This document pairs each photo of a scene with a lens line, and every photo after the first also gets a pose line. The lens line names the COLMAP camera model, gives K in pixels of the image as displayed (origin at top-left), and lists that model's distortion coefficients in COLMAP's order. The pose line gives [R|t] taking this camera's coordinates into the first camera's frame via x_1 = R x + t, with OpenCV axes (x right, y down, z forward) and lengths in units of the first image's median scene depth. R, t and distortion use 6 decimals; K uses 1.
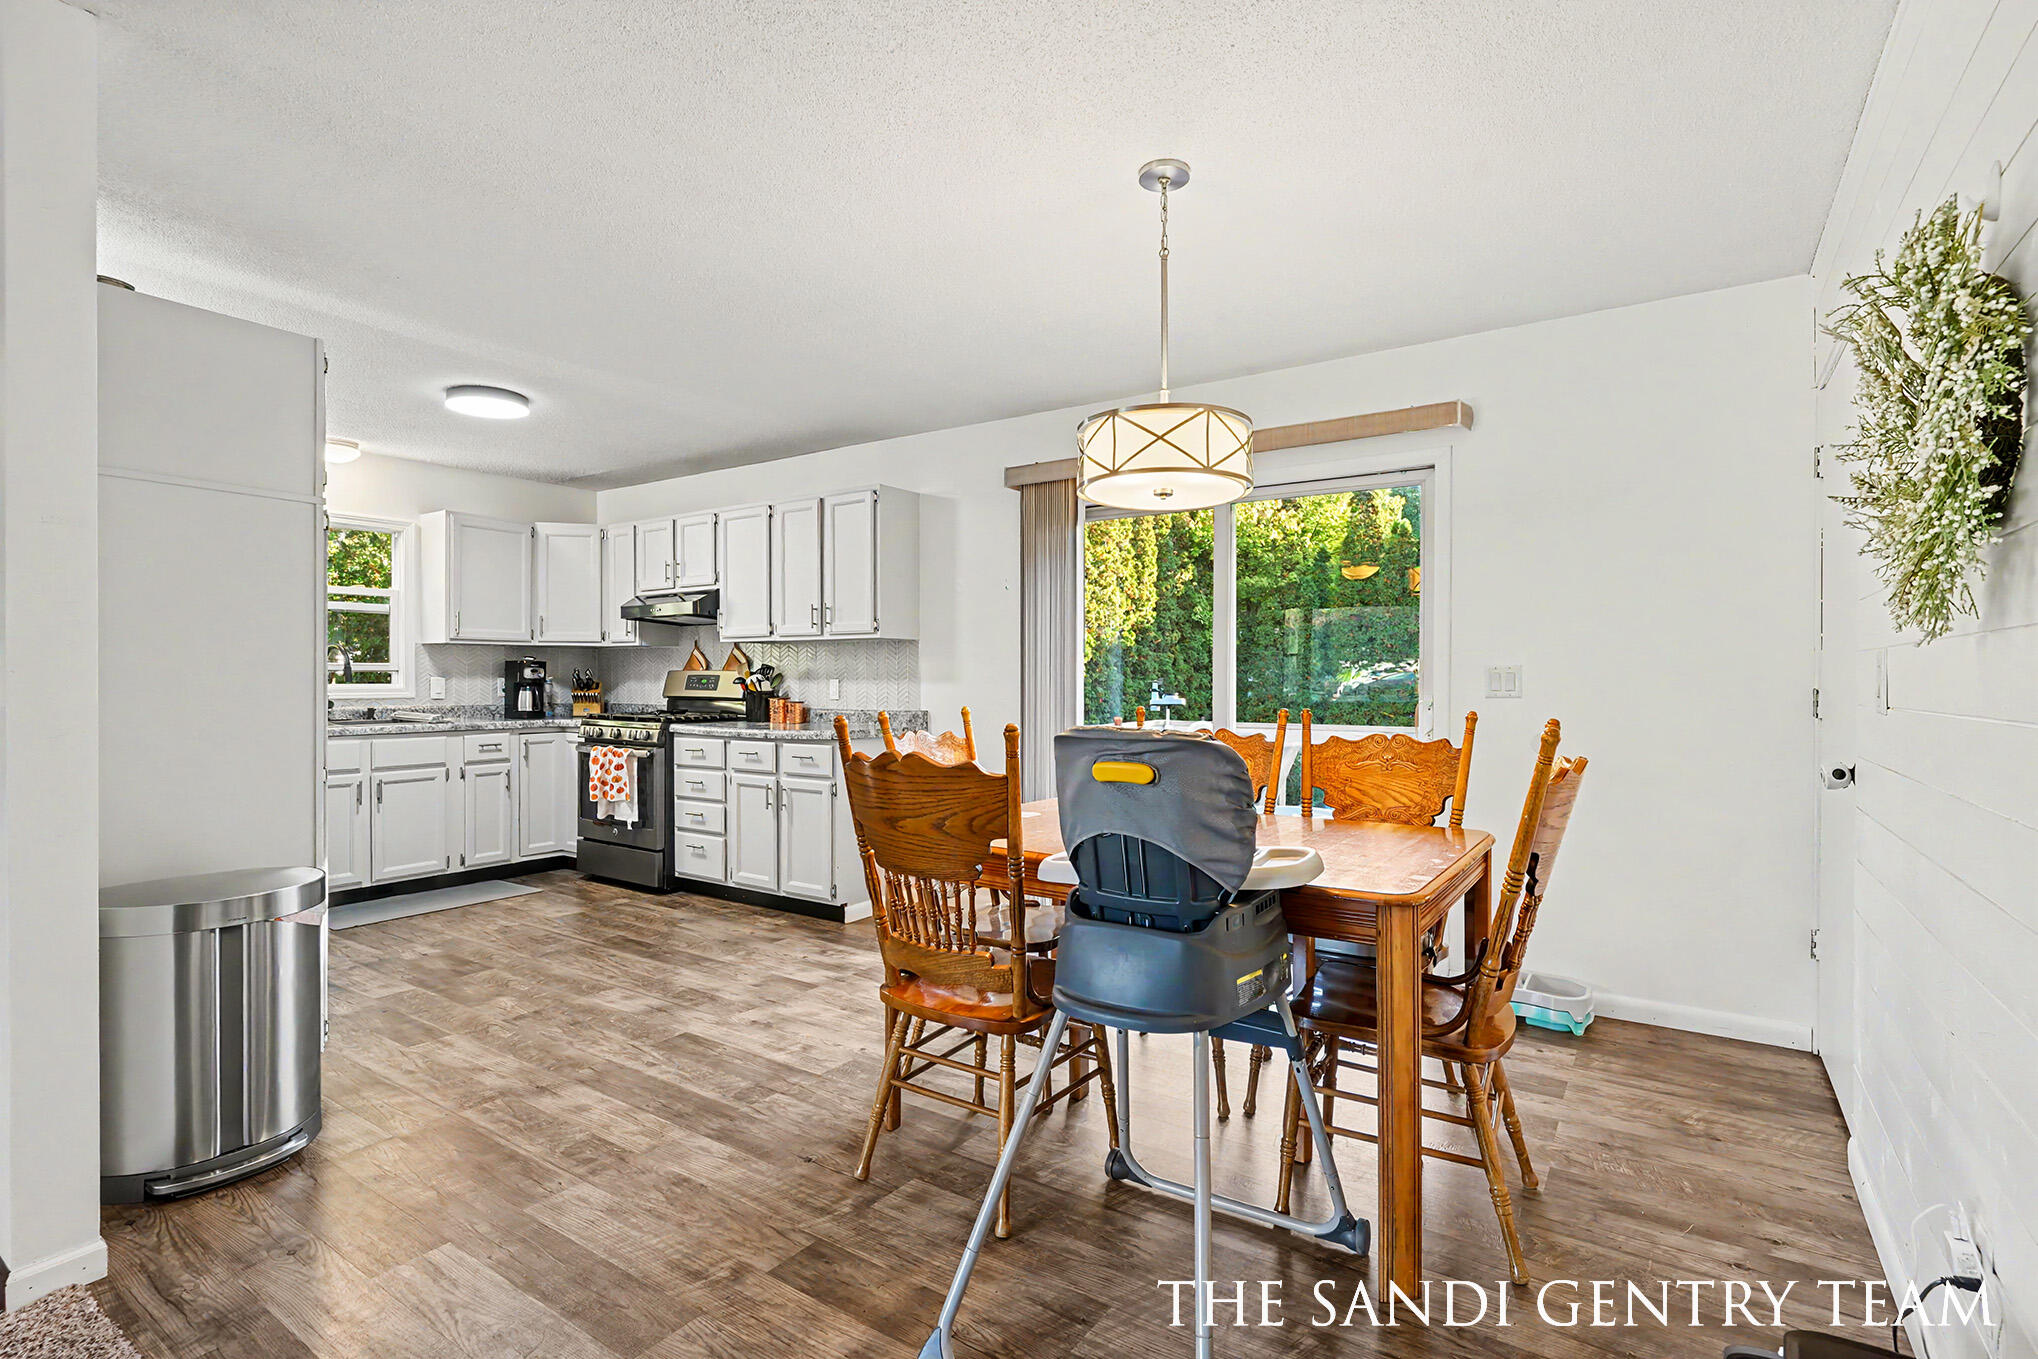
lens RADIAL K [[985.6, 0, 1022.5], [0, 985.6, 679.4], [0, 0, 1]] dist [-0.005664, 0.001809]
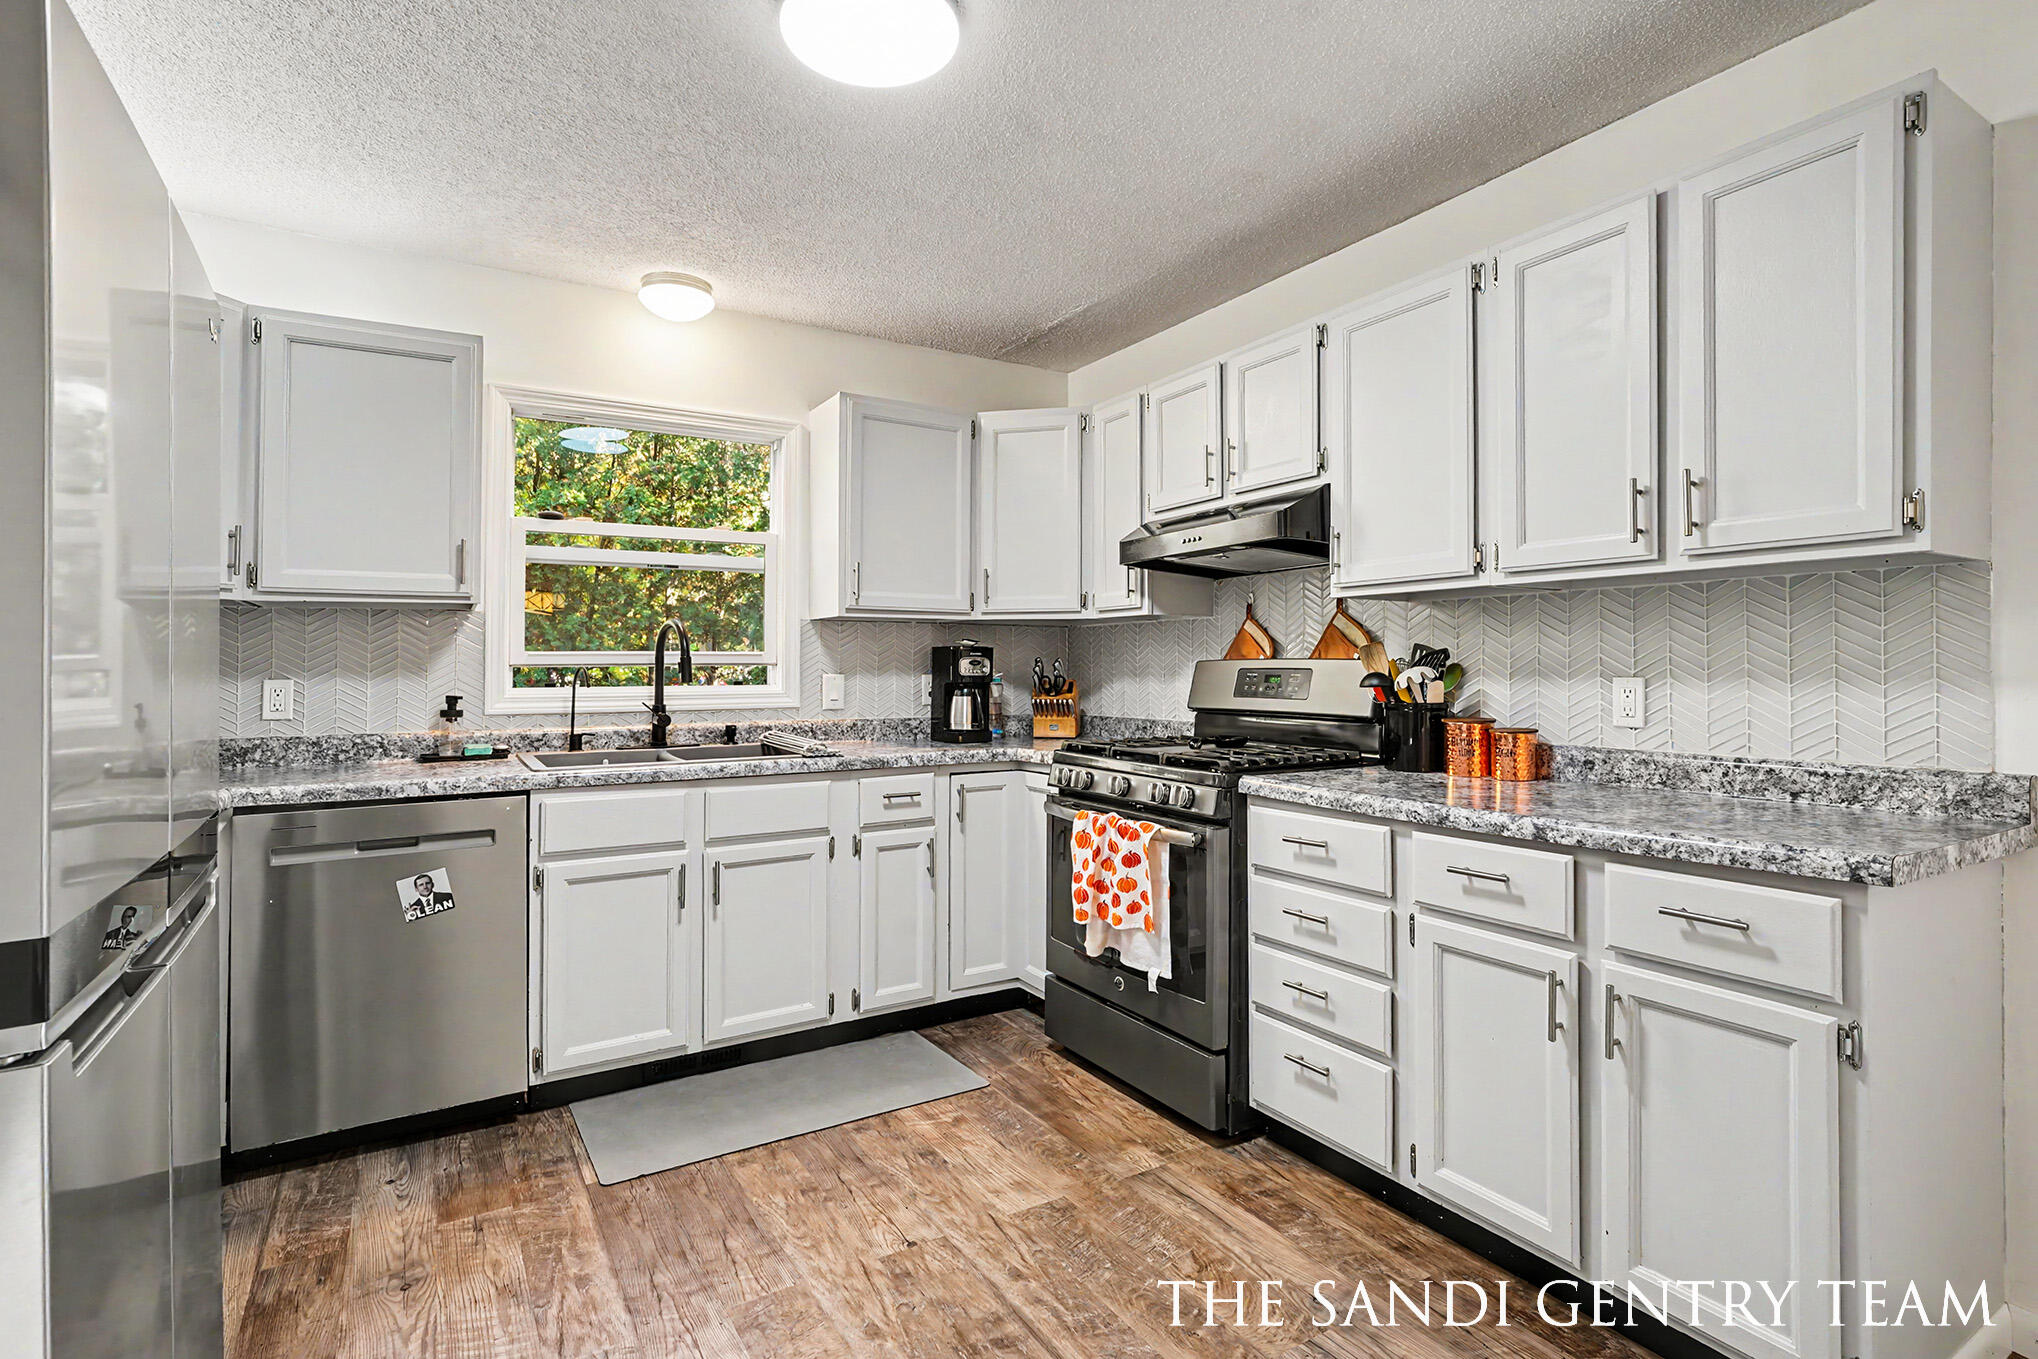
lens RADIAL K [[995.6, 0, 1024.5], [0, 995.6, 663.8], [0, 0, 1]] dist [-0.001533, 0.004693]
pose [[0.913971, -0.007550, -0.405710, -0.250899], [0.004903, 0.999959, -0.007563, -0.003659], [0.405751, 0.004924, 0.913971, 0.515815]]
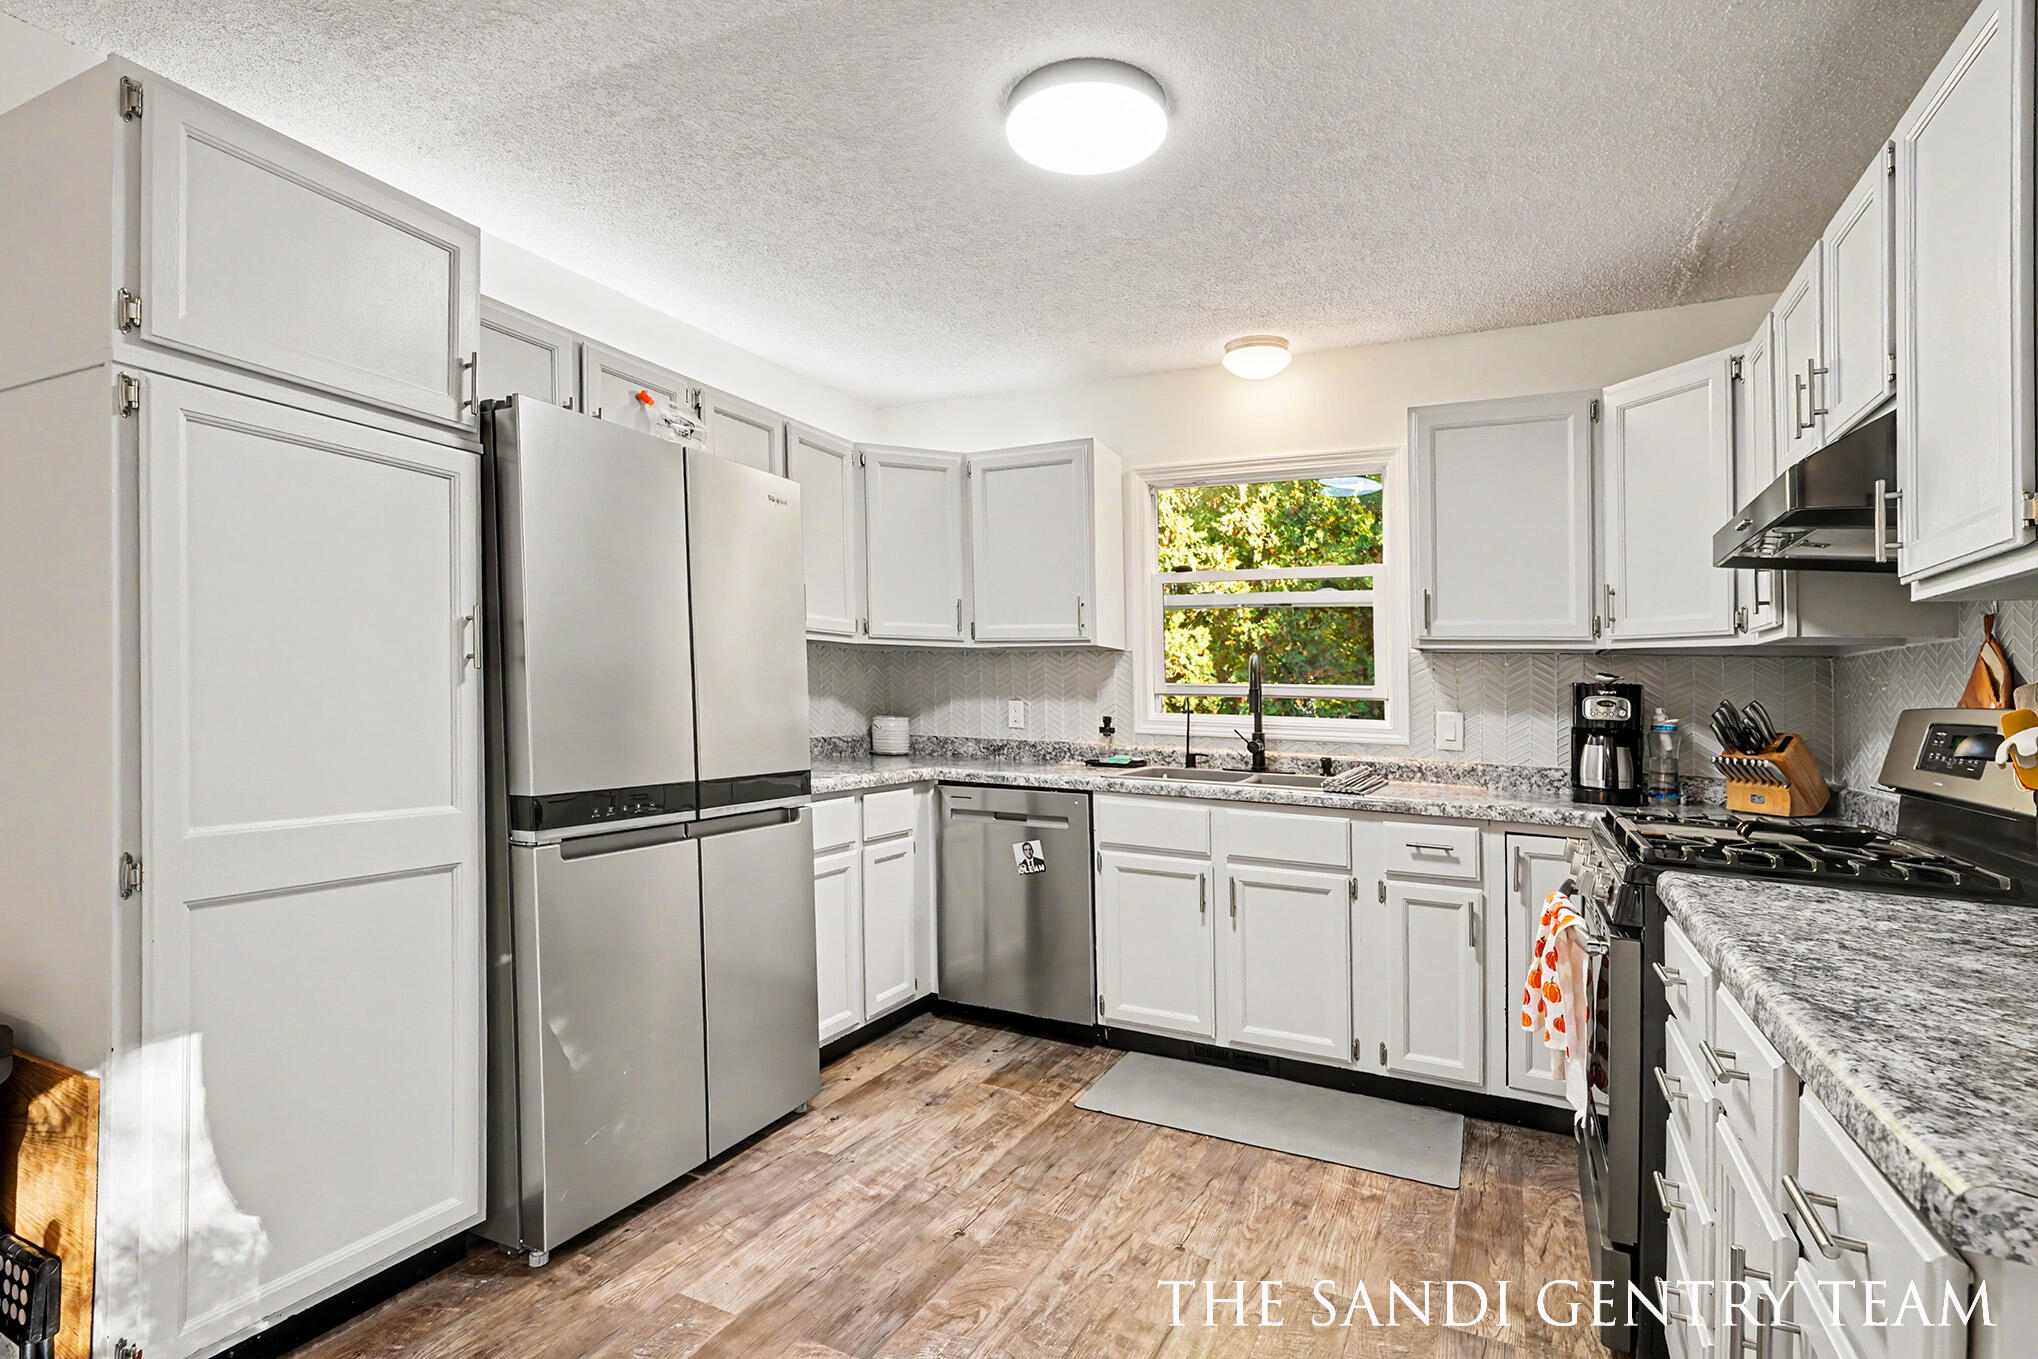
lens RADIAL K [[995.6, 0, 974.4], [0, 995.6, 702.1], [0, 0, 1]] dist [-0.001533, 0.004693]
pose [[0.121713, 0.011297, -0.992501, -0.063004], [-0.025019, 0.999652, 0.008310, -0.005787], [0.992250, 0.023820, 0.121954, 0.711373]]
